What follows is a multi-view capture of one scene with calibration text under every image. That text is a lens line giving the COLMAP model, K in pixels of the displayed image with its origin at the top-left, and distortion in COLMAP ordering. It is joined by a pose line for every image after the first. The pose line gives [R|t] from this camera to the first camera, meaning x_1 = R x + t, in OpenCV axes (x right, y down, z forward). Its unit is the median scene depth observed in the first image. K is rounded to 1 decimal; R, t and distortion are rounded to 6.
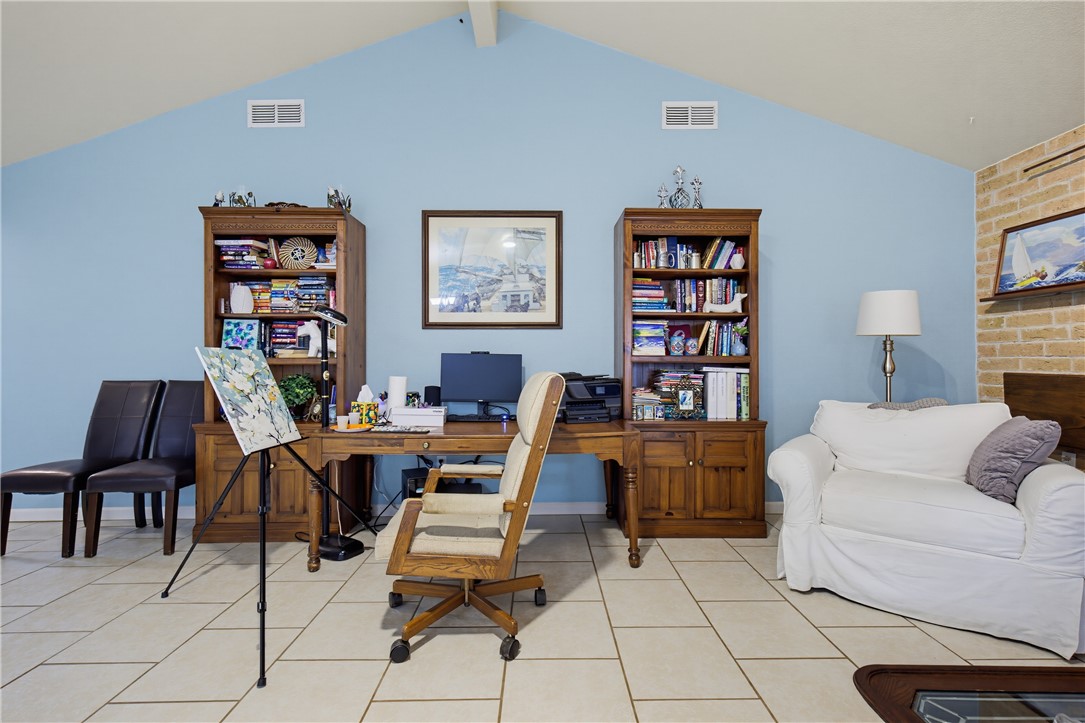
lens RADIAL K [[466.9, 0, 543.5], [0, 466.9, 358.9], [0, 0, 1]] dist [0.014951, -0.000760]
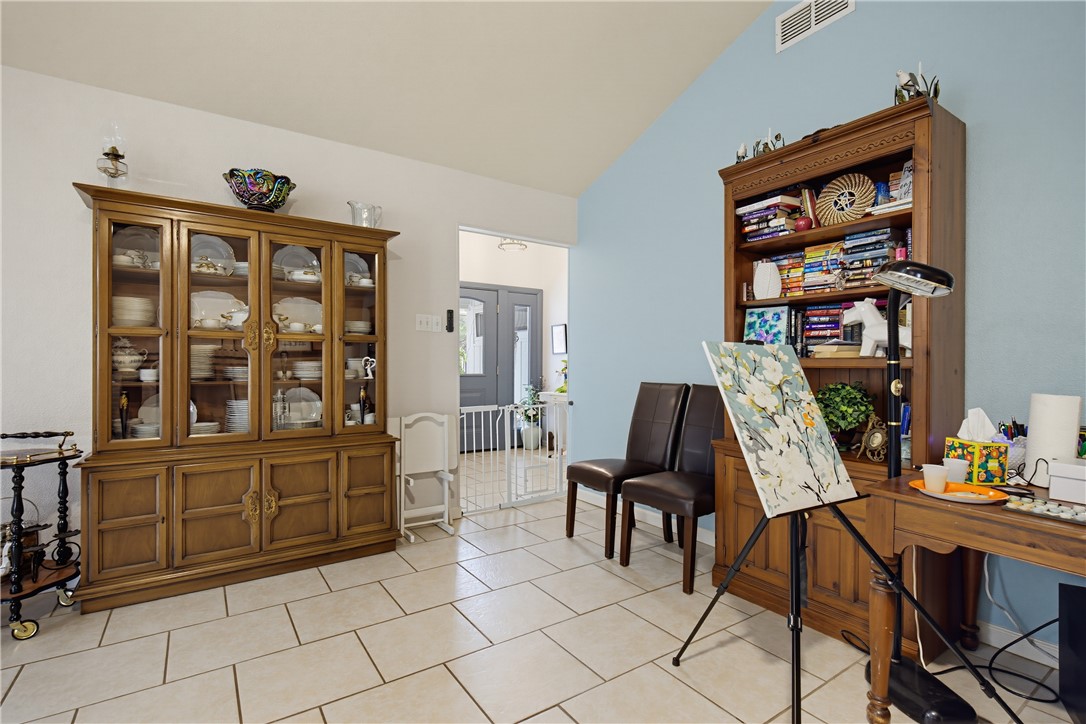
lens RADIAL K [[514.1, 0, 543.9], [0, 514.1, 362.0], [0, 0, 1]] dist [0.002114, -0.001263]
pose [[0.551594, 0.002256, -0.834110, -0.160612], [-0.000599, 0.999997, 0.002309, 0.002055], [0.834113, -0.000774, 0.551594, 0.262247]]
